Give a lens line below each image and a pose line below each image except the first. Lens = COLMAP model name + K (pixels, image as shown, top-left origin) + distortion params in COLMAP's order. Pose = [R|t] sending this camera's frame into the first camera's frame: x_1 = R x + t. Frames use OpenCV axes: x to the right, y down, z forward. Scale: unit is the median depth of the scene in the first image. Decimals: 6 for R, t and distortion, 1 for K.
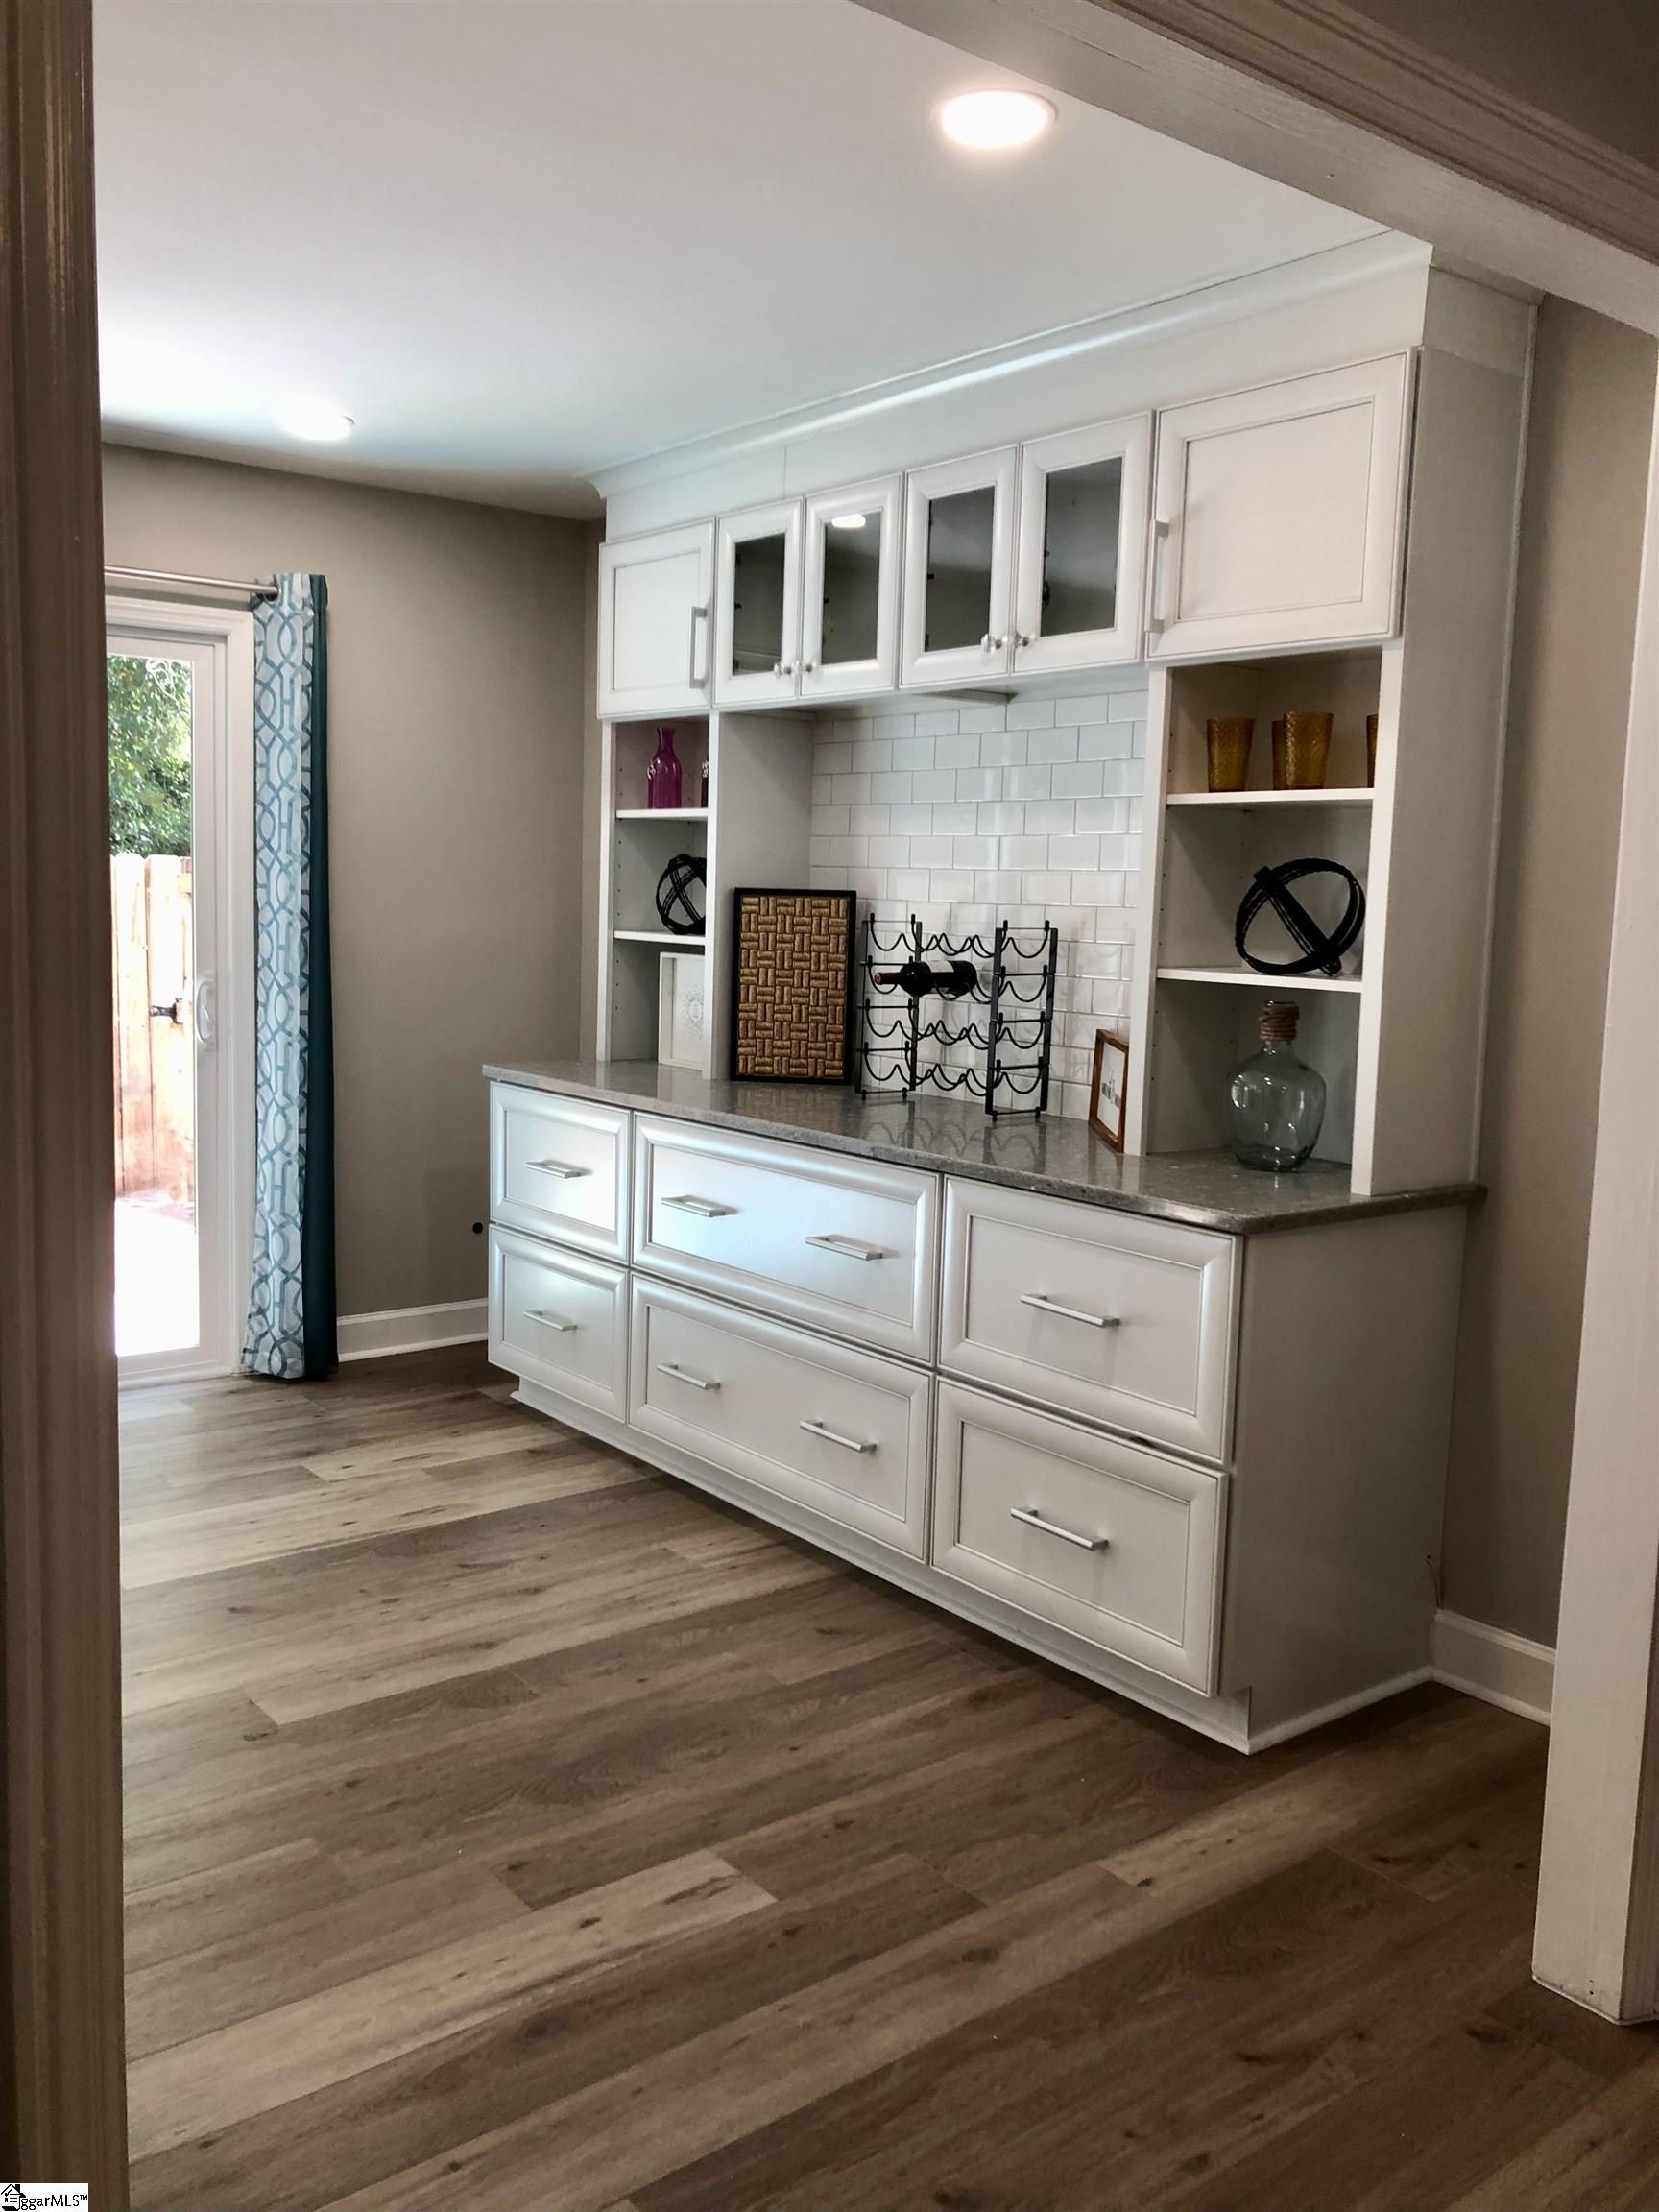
lens RADIAL K [[1824.9, 0, 798.8], [0, 1824.9, 1072.6], [0, 0, 1]] dist [-0.002188, -0.025578]
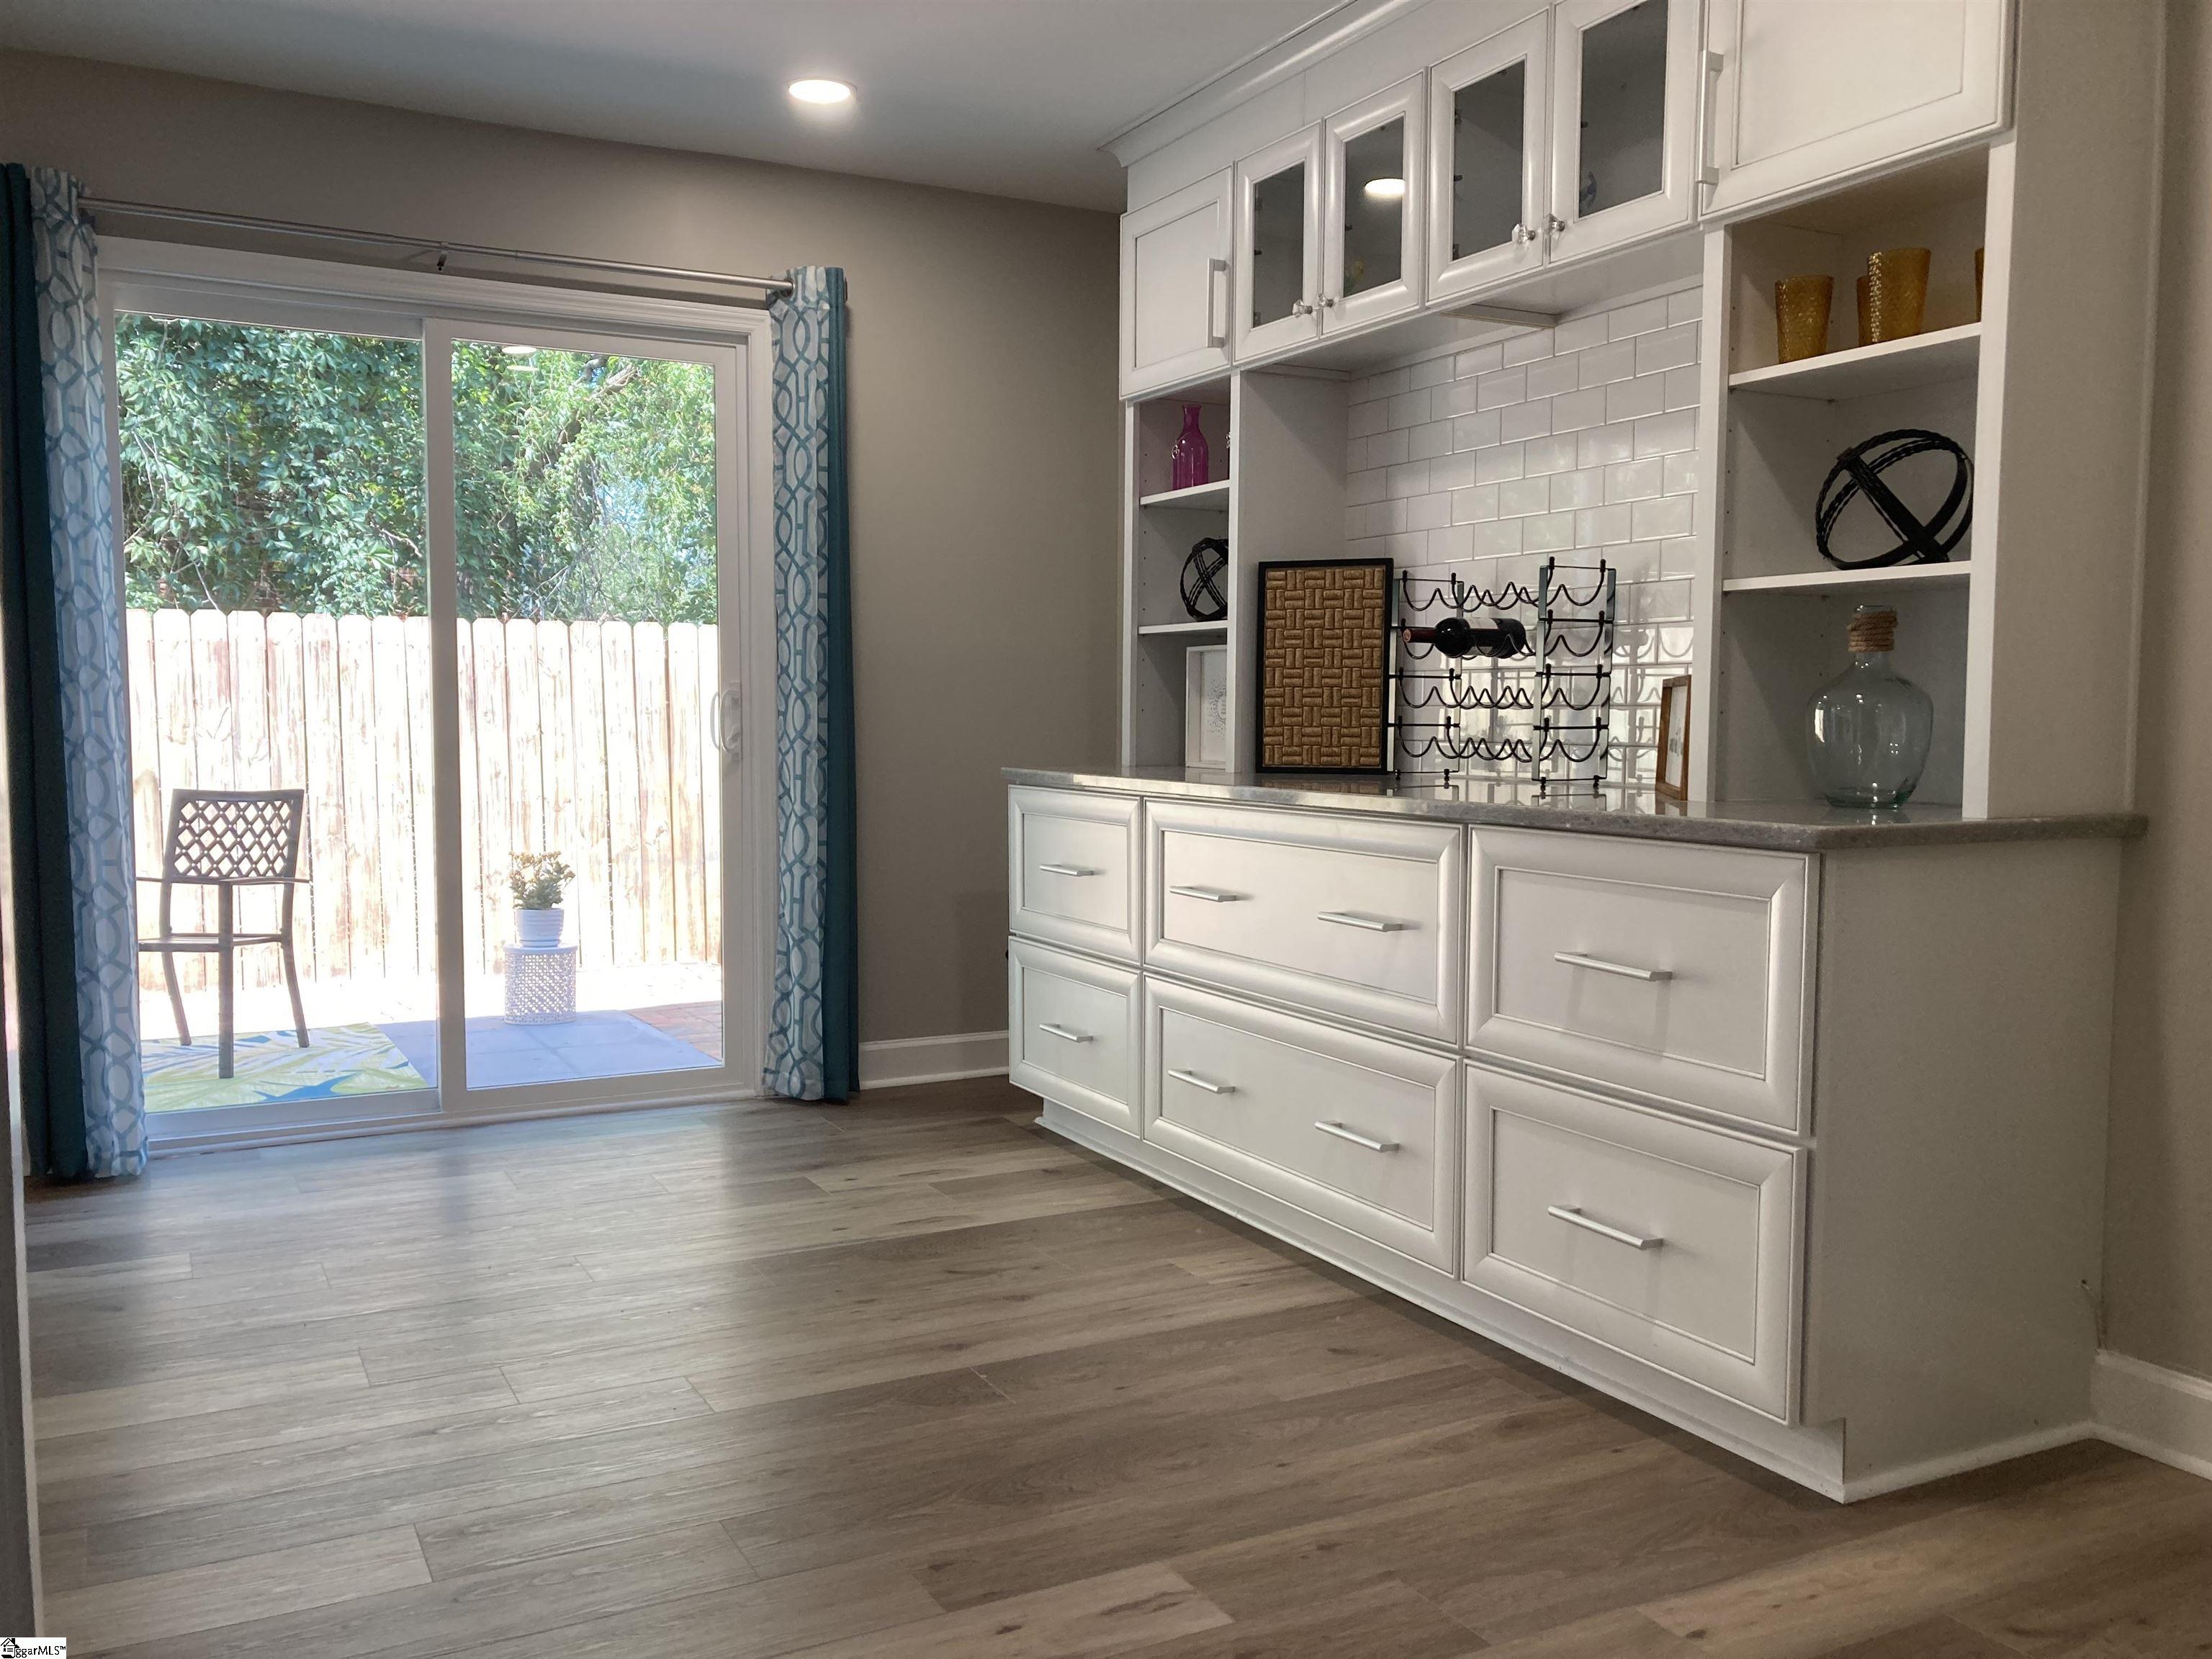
lens RADIAL K [[1826.4, 0, 1089.9], [0, 1826.4, 837.8], [0, 0, 1]] dist [0.025926, -0.011541]
pose [[0.983857, -0.012957, -0.178486, 0.054295], [0.007327, 0.999456, -0.032162, 0.083426], [0.178805, 0.030335, 0.983417, 0.101257]]
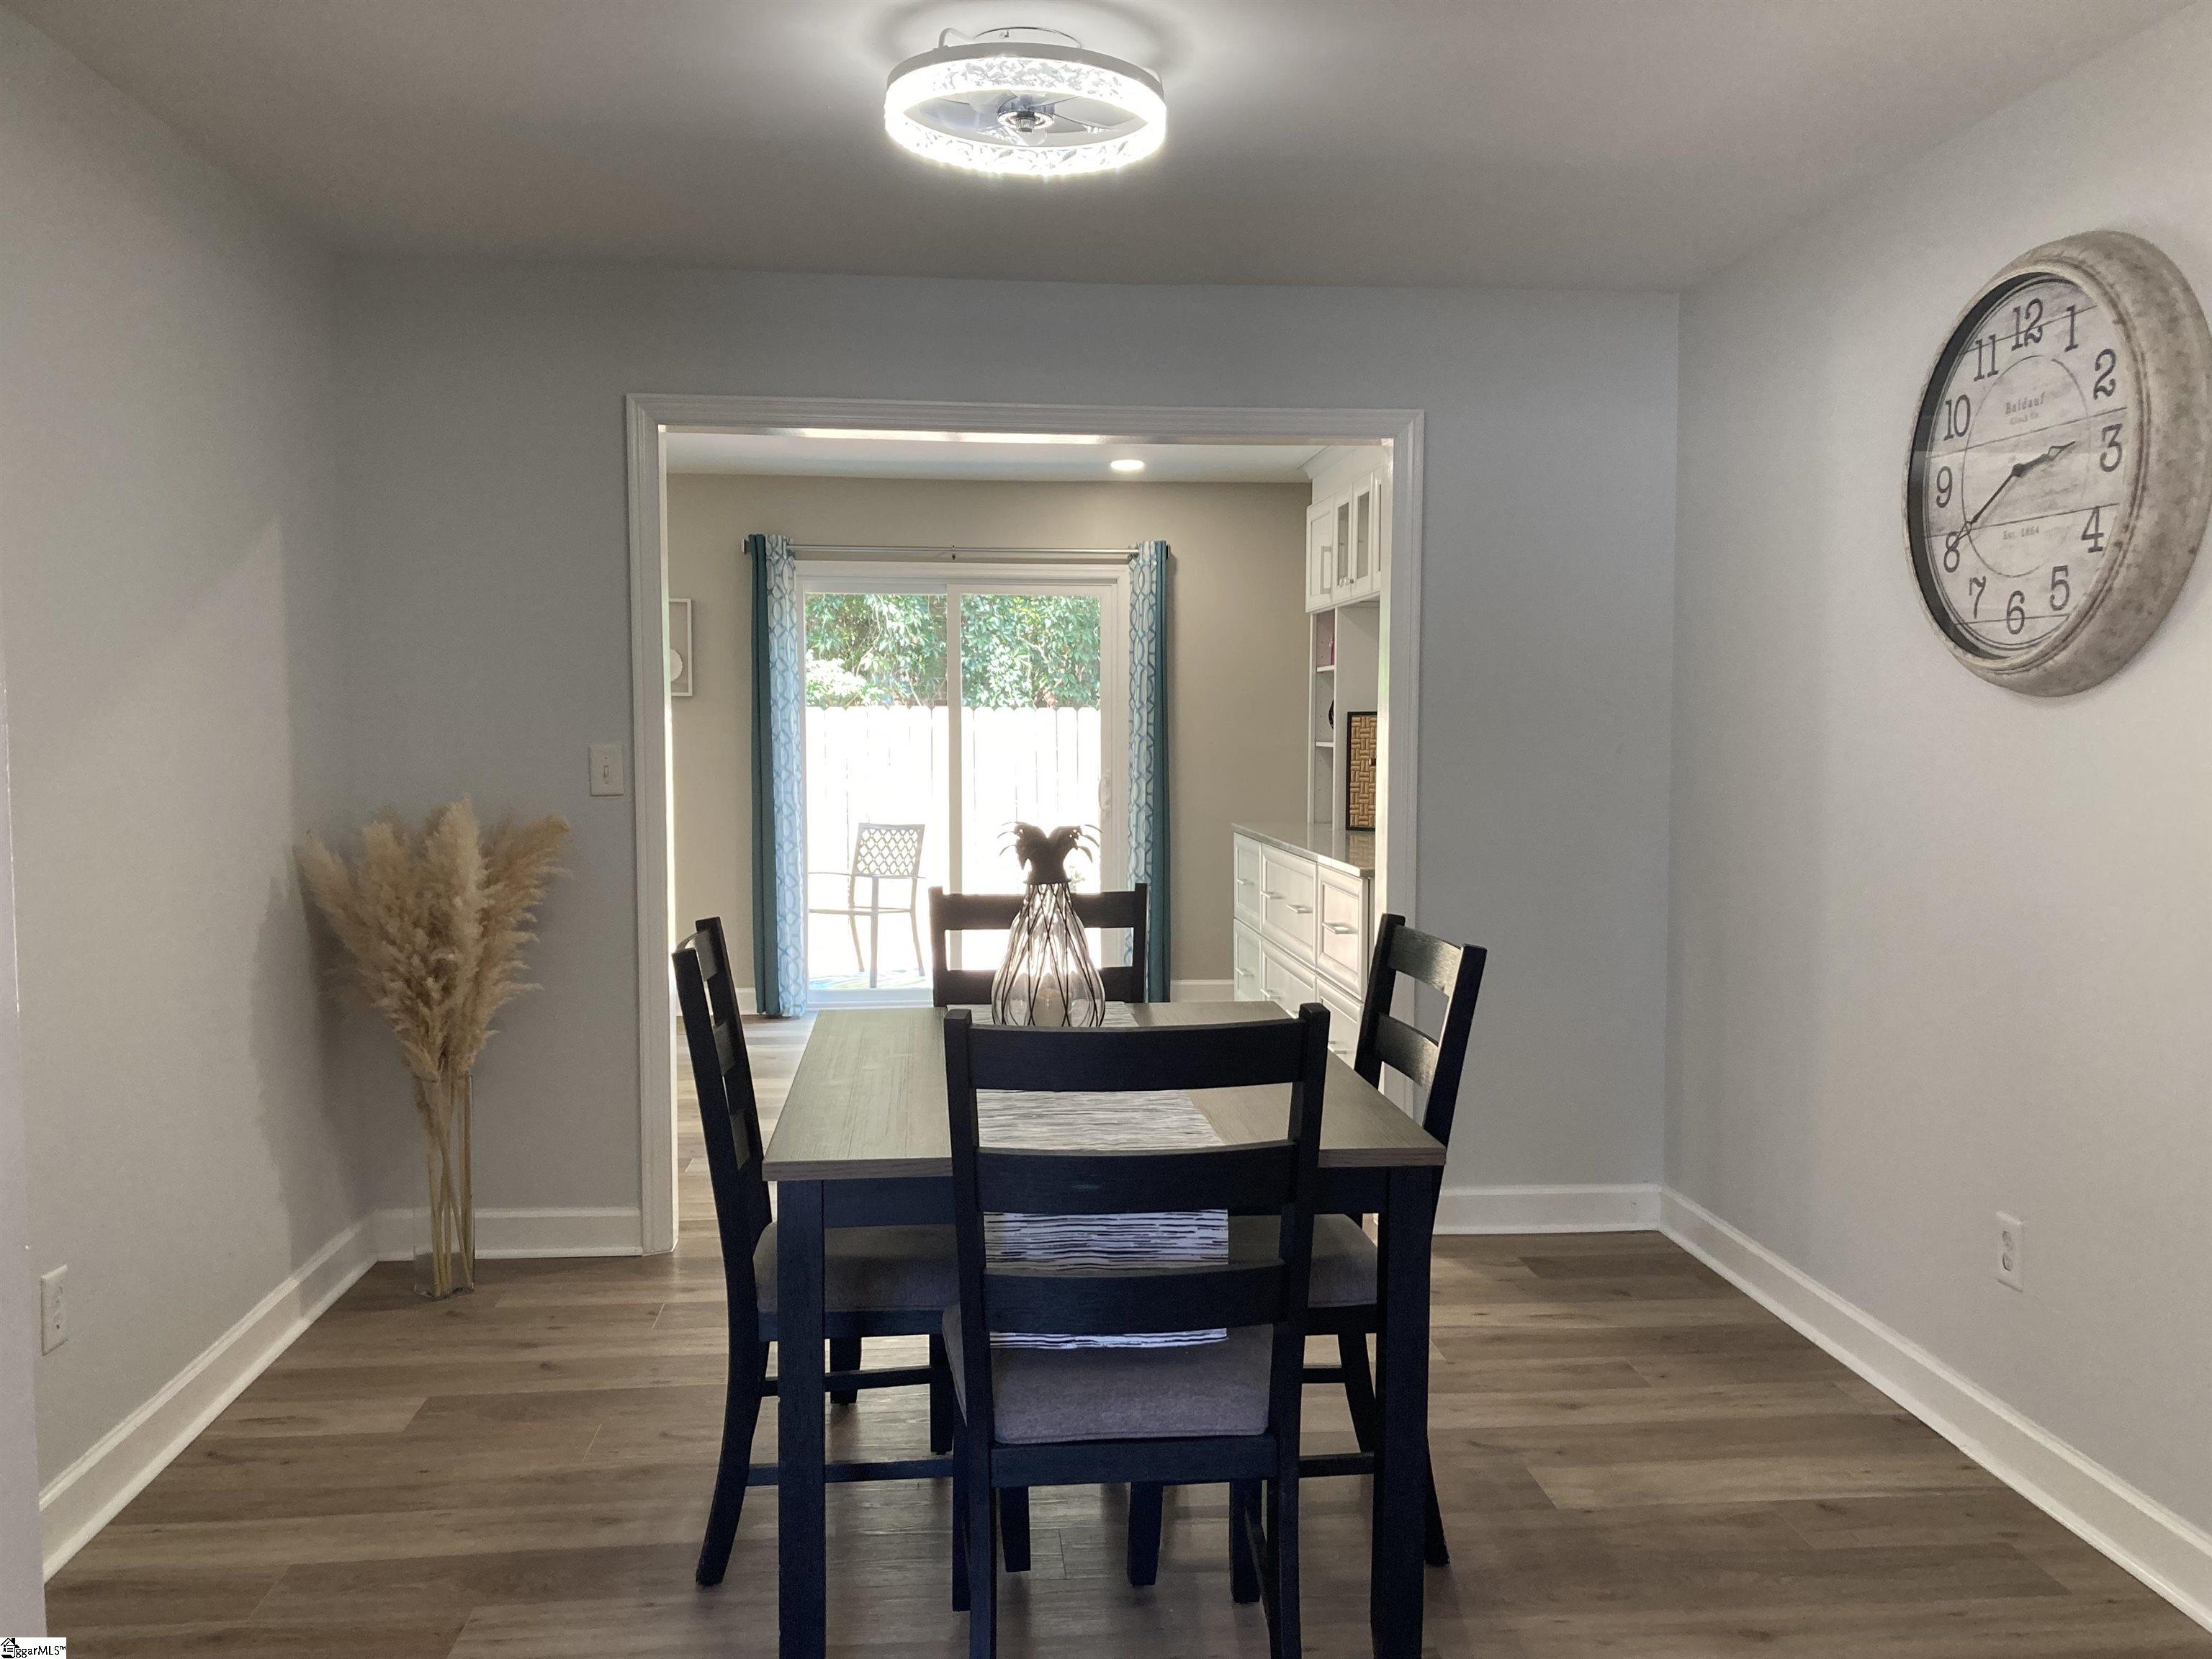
lens RADIAL K [[1826.4, 0, 1122.8], [0, 1826.4, 829.5], [0, 0, 1]] dist [0.025926, -0.011541]
pose [[0.844663, 0.000320, -0.535298, 0.846436], [-0.026135, 0.998832, -0.040643, 0.096231], [0.534660, 0.048320, 0.843685, -0.622006]]
